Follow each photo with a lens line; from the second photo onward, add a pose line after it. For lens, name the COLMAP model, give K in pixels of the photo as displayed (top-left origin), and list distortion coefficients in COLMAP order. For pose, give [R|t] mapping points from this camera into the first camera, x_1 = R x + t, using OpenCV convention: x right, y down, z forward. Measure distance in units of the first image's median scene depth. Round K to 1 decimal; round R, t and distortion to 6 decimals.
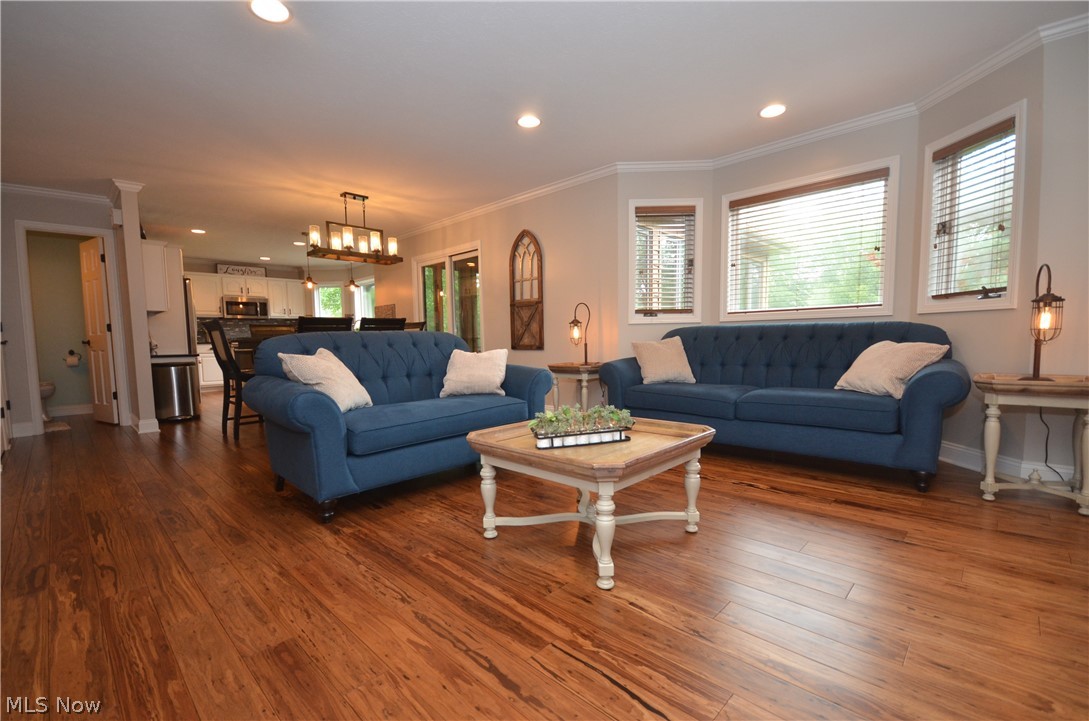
lens RADIAL K [[471.7, 0, 542.5], [0, 471.7, 380.1], [0, 0, 1]] dist [0.009311, -0.012112]
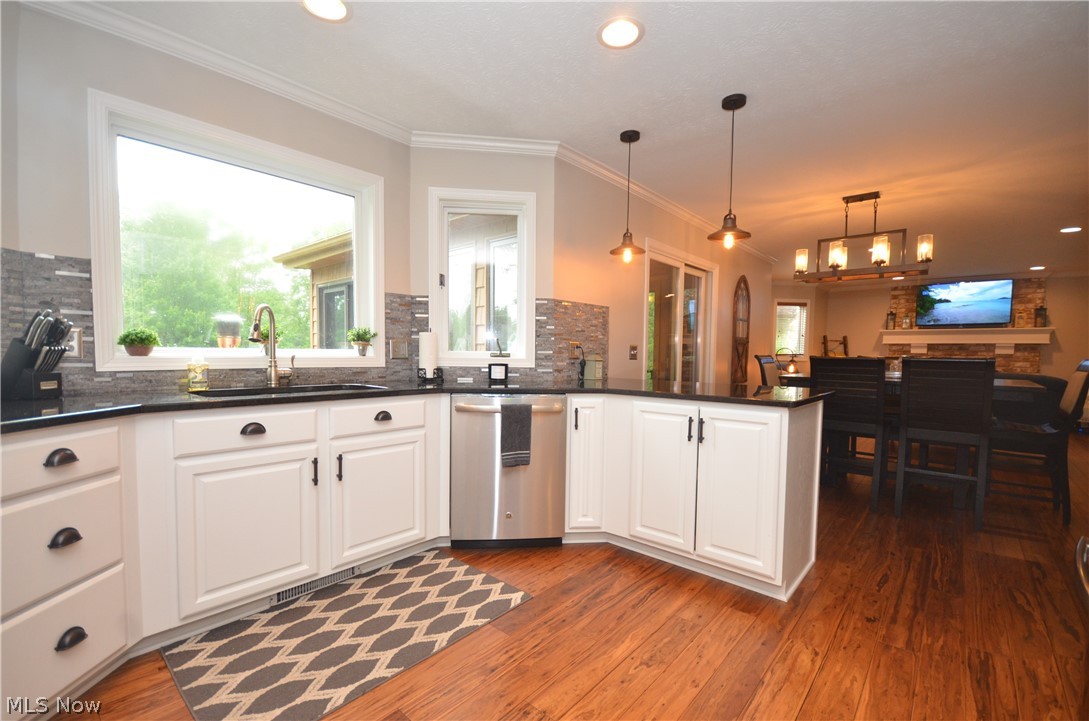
lens RADIAL K [[471.7, 0, 542.5], [0, 471.7, 380.1], [0, 0, 1]] dist [0.009311, -0.012112]
pose [[-0.047107, -0.040324, 0.998076, -1.675794], [0.080094, 0.995815, 0.044013, -0.238403], [-0.995674, 0.082013, -0.043681, 2.268046]]
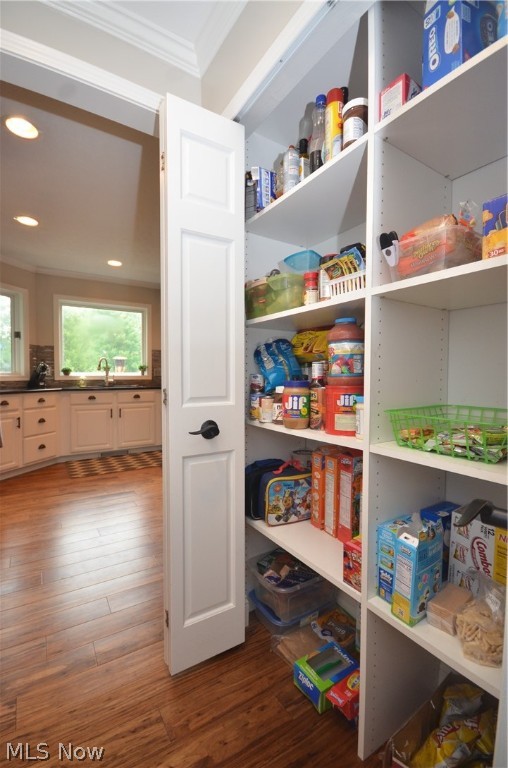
lens RADIAL K [[332.6, 0, 244.1], [0, 332.6, 387.6], [0, 0, 1]] dist [0.009311, -0.012112]
pose [[0.252348, -0.022865, 0.967366, -2.130310], [0.076603, 0.997055, 0.003584, -0.188707], [-0.964600, 0.073199, 0.253357, 1.766268]]
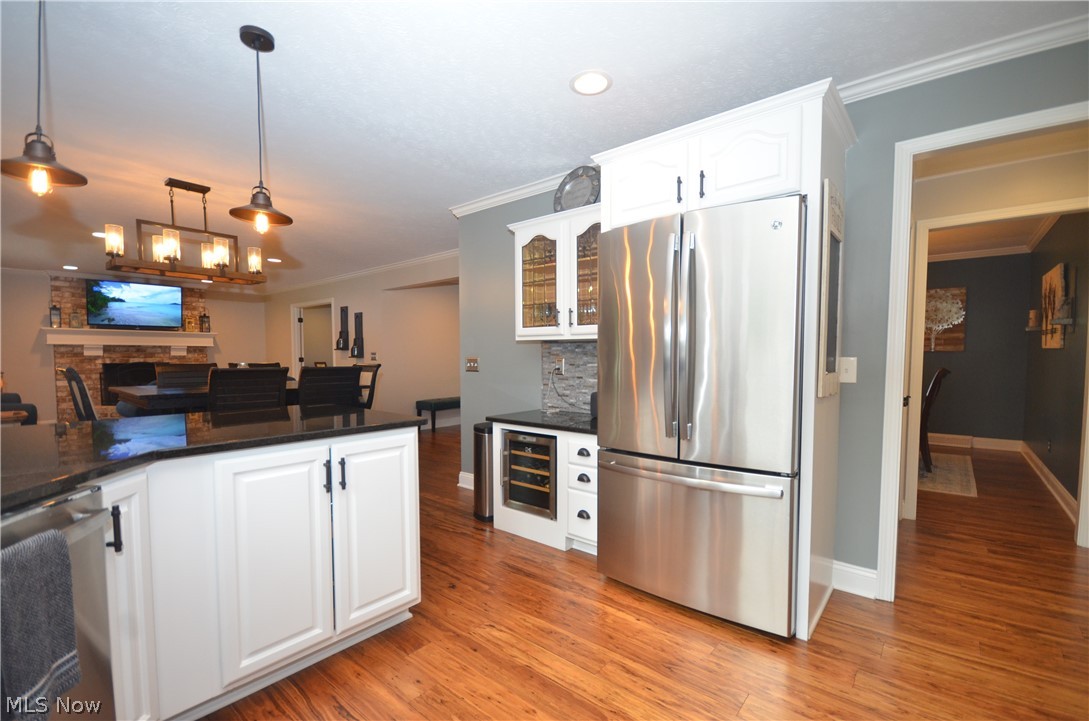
lens RADIAL K [[471.7, 0, 542.5], [0, 471.7, 380.1], [0, 0, 1]] dist [0.009311, -0.012112]
pose [[-0.997817, 0.018680, -0.063336, -1.256281], [0.009534, 0.989858, 0.141743, -0.289189], [0.065341, 0.140830, -0.987875, 2.512195]]
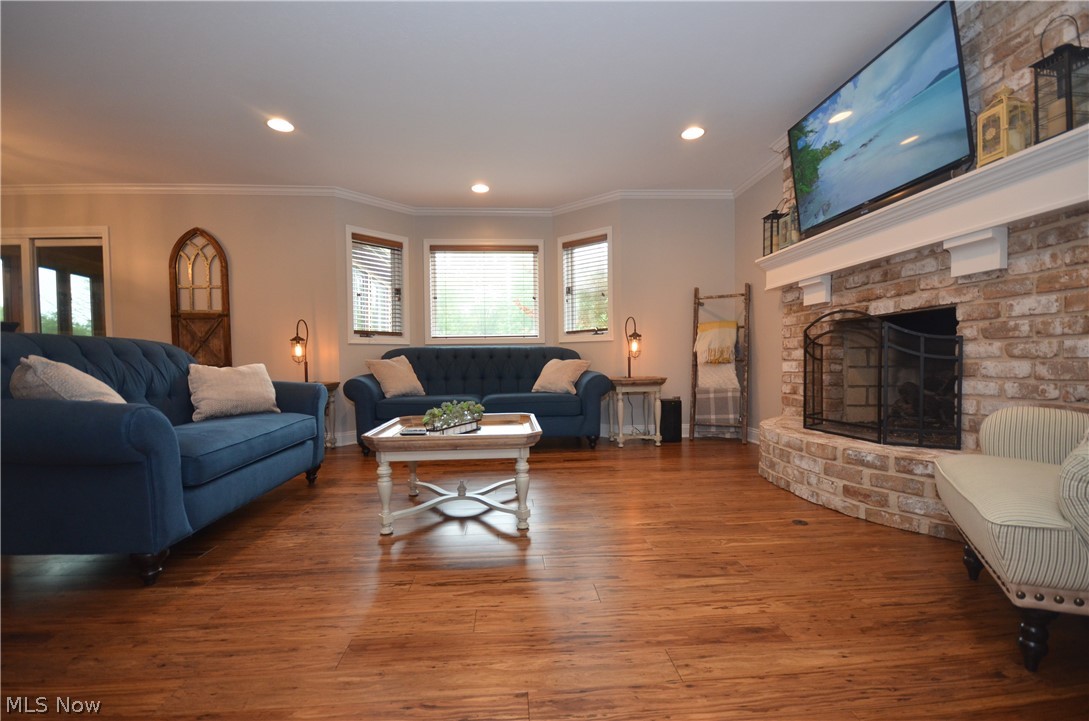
lens RADIAL K [[471.7, 0, 542.5], [0, 471.7, 380.1], [0, 0, 1]] dist [0.009311, -0.012112]
pose [[0.665416, -0.018470, 0.746244, -0.384295], [0.067839, 0.997053, -0.035814, 0.032398], [-0.743384, 0.074456, 0.664708, 0.014556]]
